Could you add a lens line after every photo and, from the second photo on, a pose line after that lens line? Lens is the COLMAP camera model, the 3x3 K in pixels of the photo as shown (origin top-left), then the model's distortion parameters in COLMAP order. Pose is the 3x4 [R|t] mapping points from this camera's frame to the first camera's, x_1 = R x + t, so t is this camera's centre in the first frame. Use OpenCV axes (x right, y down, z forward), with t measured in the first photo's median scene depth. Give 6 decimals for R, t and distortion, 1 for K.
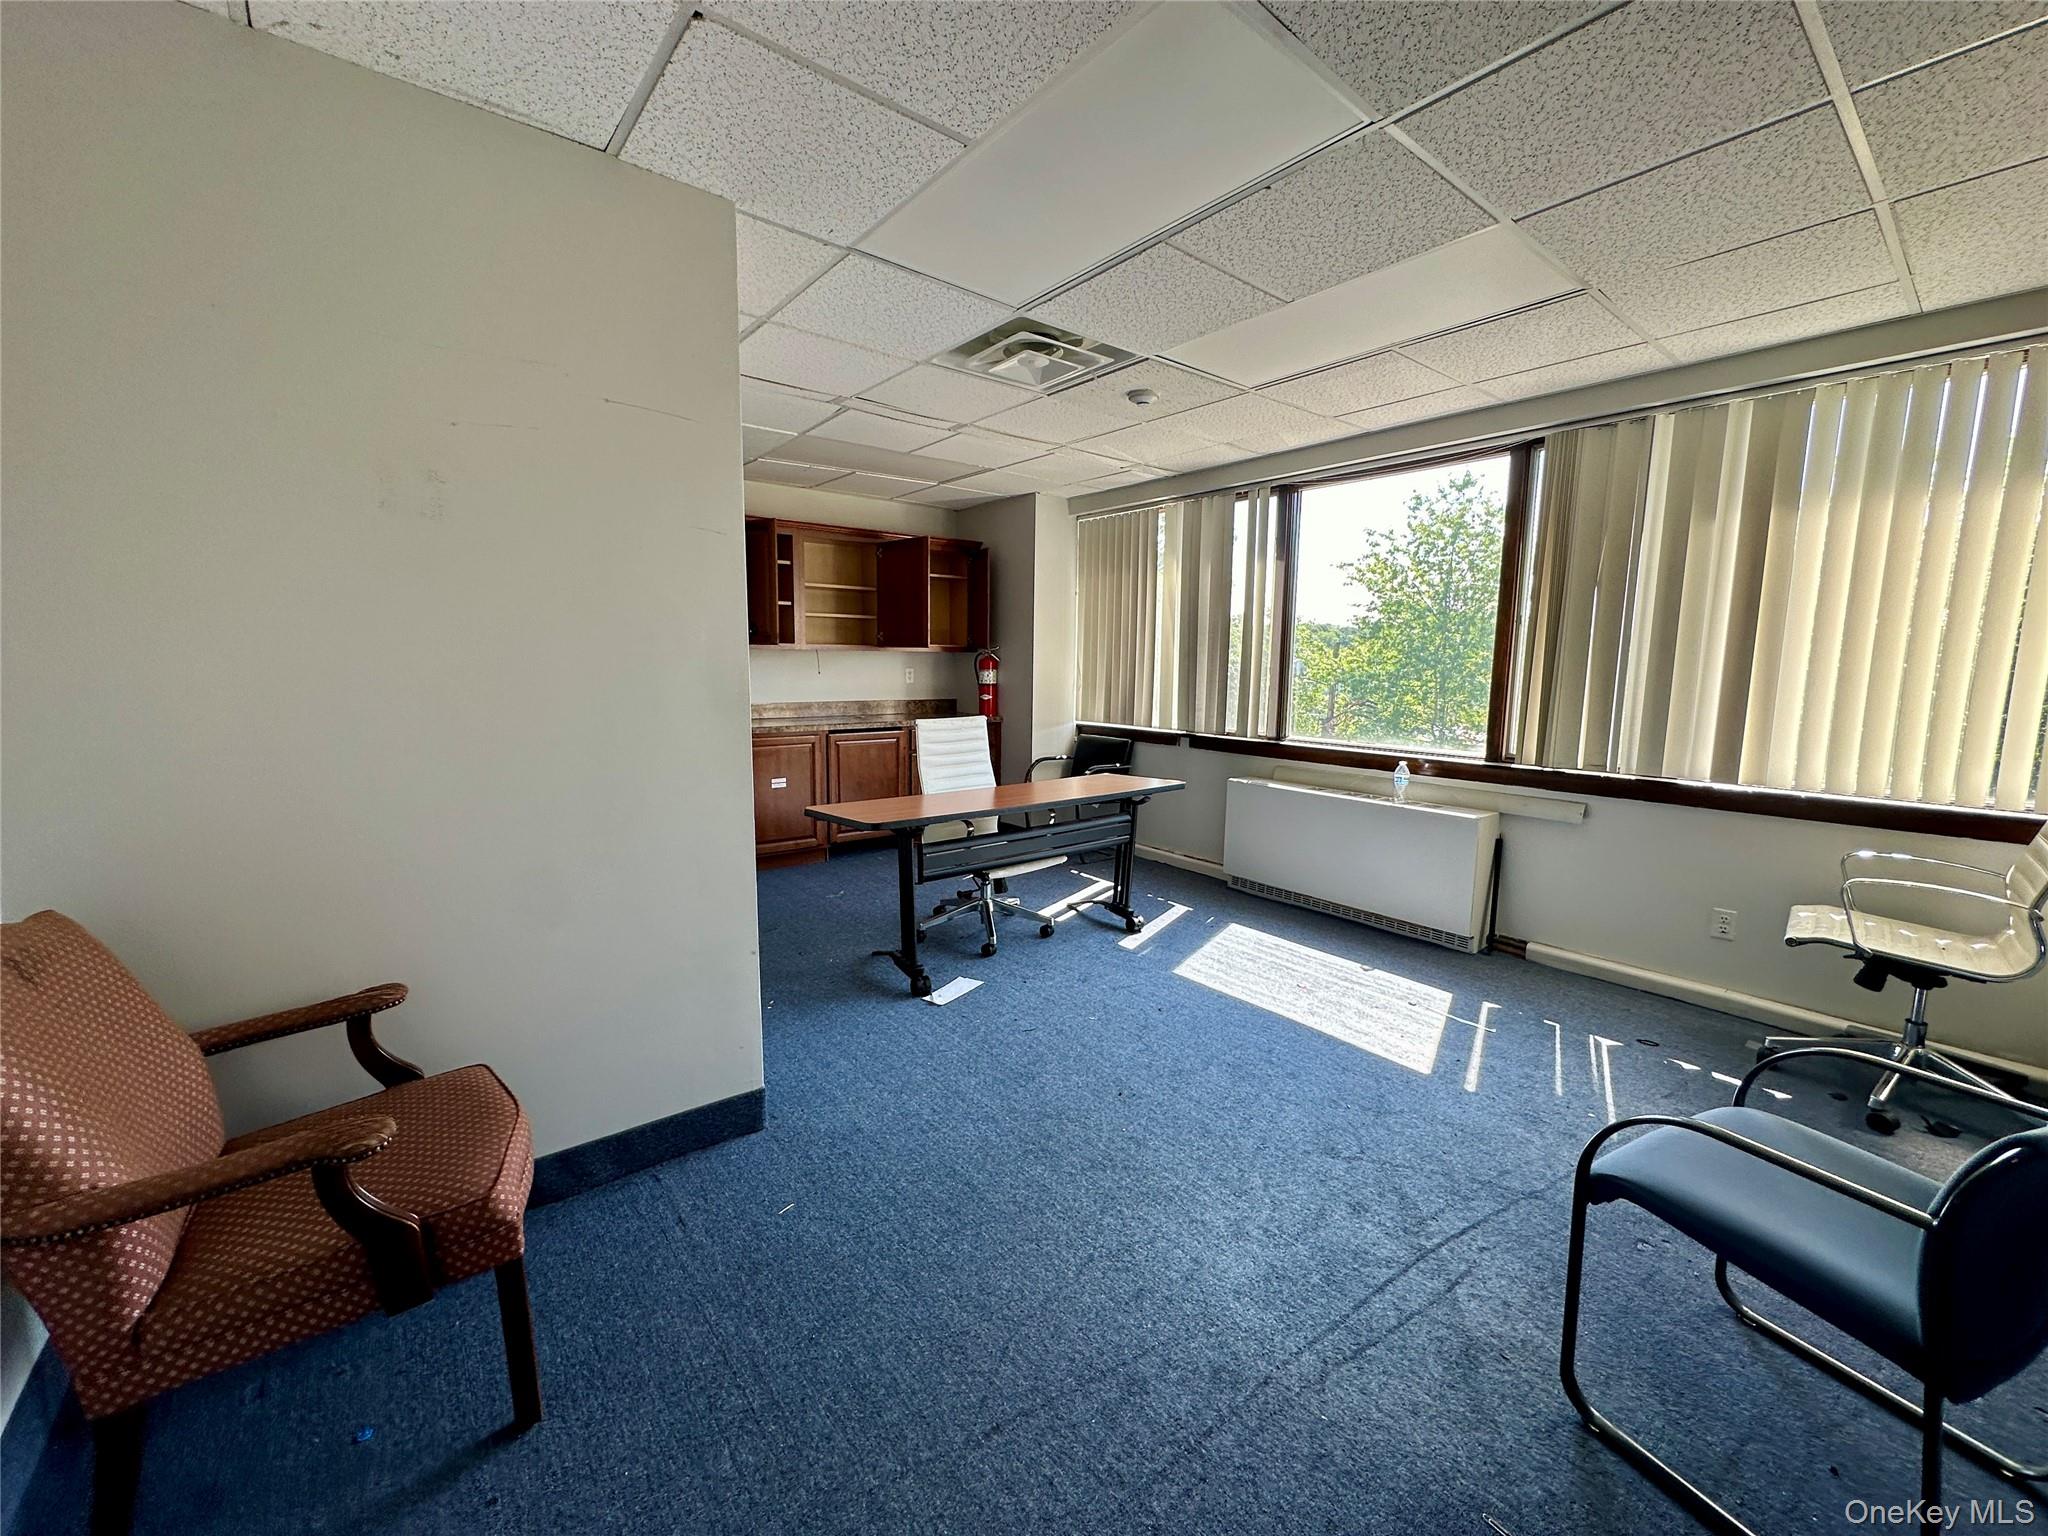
lens RADIAL K [[813.6, 0, 1016.6], [0, 813.6, 771.2], [0, 0, 1]] dist [-0.010298, -0.000923]
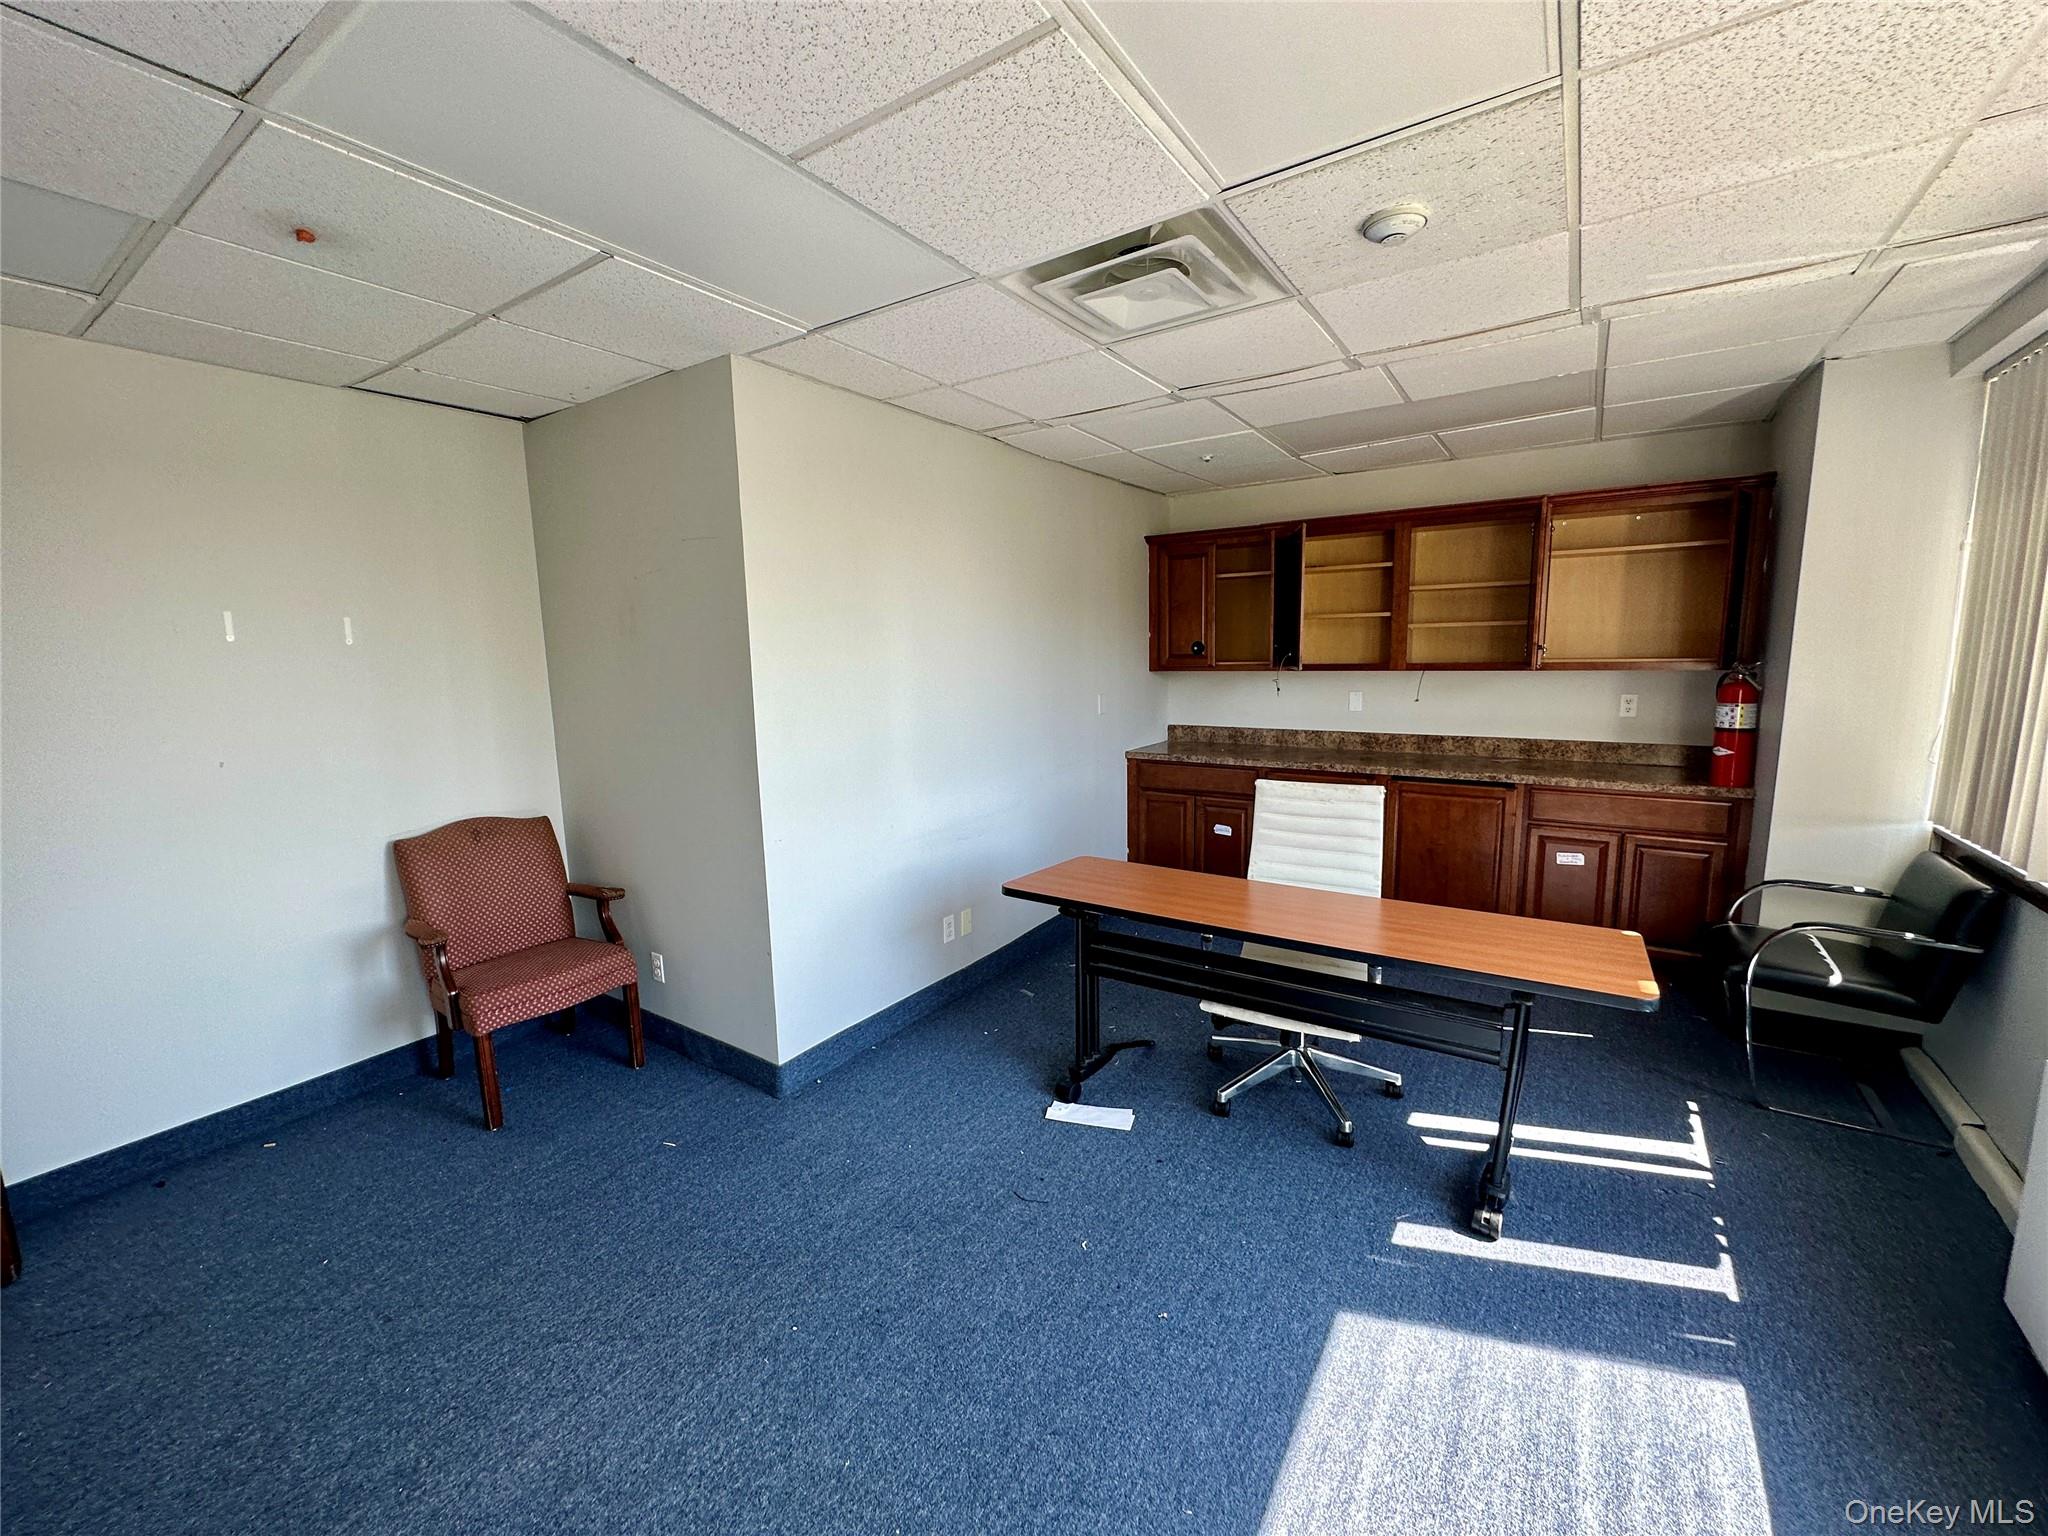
lens RADIAL K [[813.6, 0, 1025.6], [0, 813.6, 766.6], [0, 0, 1]] dist [-0.010298, -0.000923]
pose [[0.301274, 0.117482, -0.946273, 0.509203], [-0.107252, 0.990259, 0.088796, -0.114087], [0.947487, 0.074738, 0.310939, 0.530877]]
